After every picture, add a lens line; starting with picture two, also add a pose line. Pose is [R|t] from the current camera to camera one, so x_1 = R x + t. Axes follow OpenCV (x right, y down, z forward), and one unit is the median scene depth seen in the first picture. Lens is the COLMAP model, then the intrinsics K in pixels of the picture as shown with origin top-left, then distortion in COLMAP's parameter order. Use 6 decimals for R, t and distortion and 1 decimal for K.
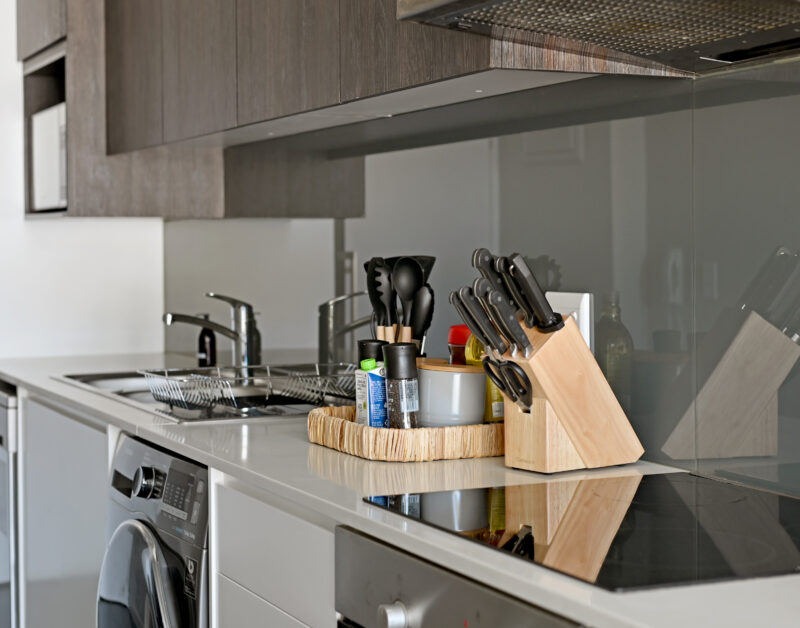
lens RADIAL K [[1498.8, 0, 385.9], [0, 1498.8, 314.5], [0, 0, 1]] dist [0.048261, 0.026983]
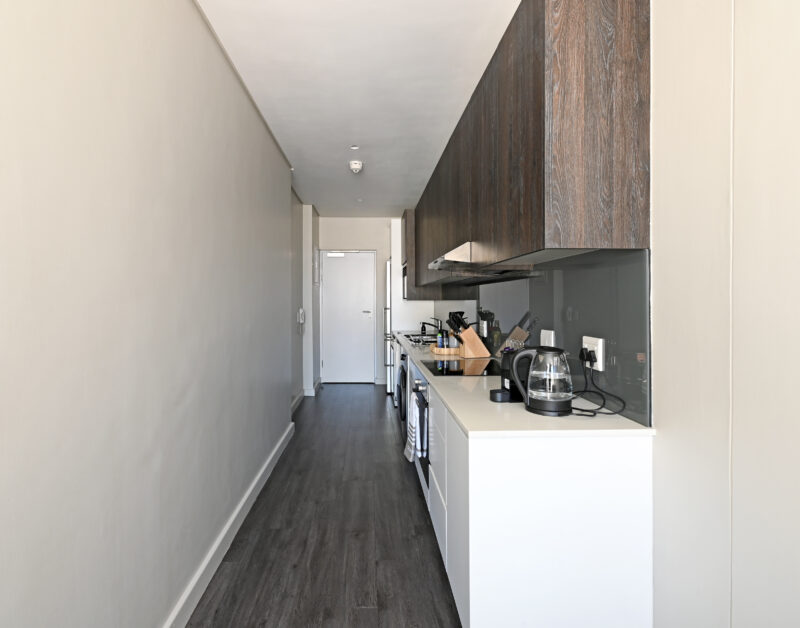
lens RADIAL K [[407.1, 0, 378.0], [0, 407.1, 302.3], [0, 0, 1]] dist [-0.001368, 0.000034]
pose [[0.922638, 0.001245, -0.385666, 0.278773], [-0.016846, 0.999170, -0.037075, -0.017045], [0.385299, 0.040704, 0.921893, -0.266010]]
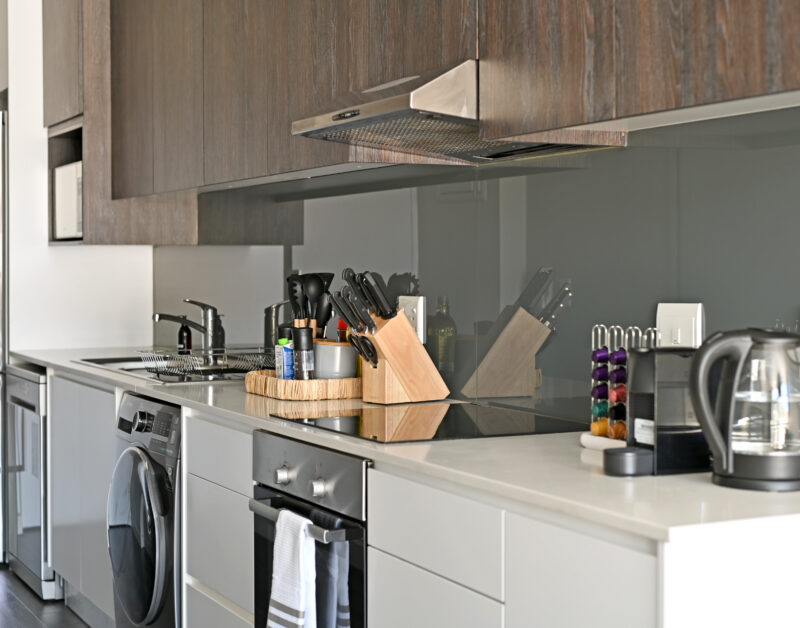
lens RADIAL K [[1423.7, 0, 399.5], [0, 1423.7, 280.6], [0, 0, 1]] dist [0.021784, 0.113505]
pose [[0.999696, -0.000088, 0.024667, 0.065567], [0.000928, 0.999420, -0.034049, 0.018038], [-0.024650, 0.034062, 0.999116, -0.449647]]
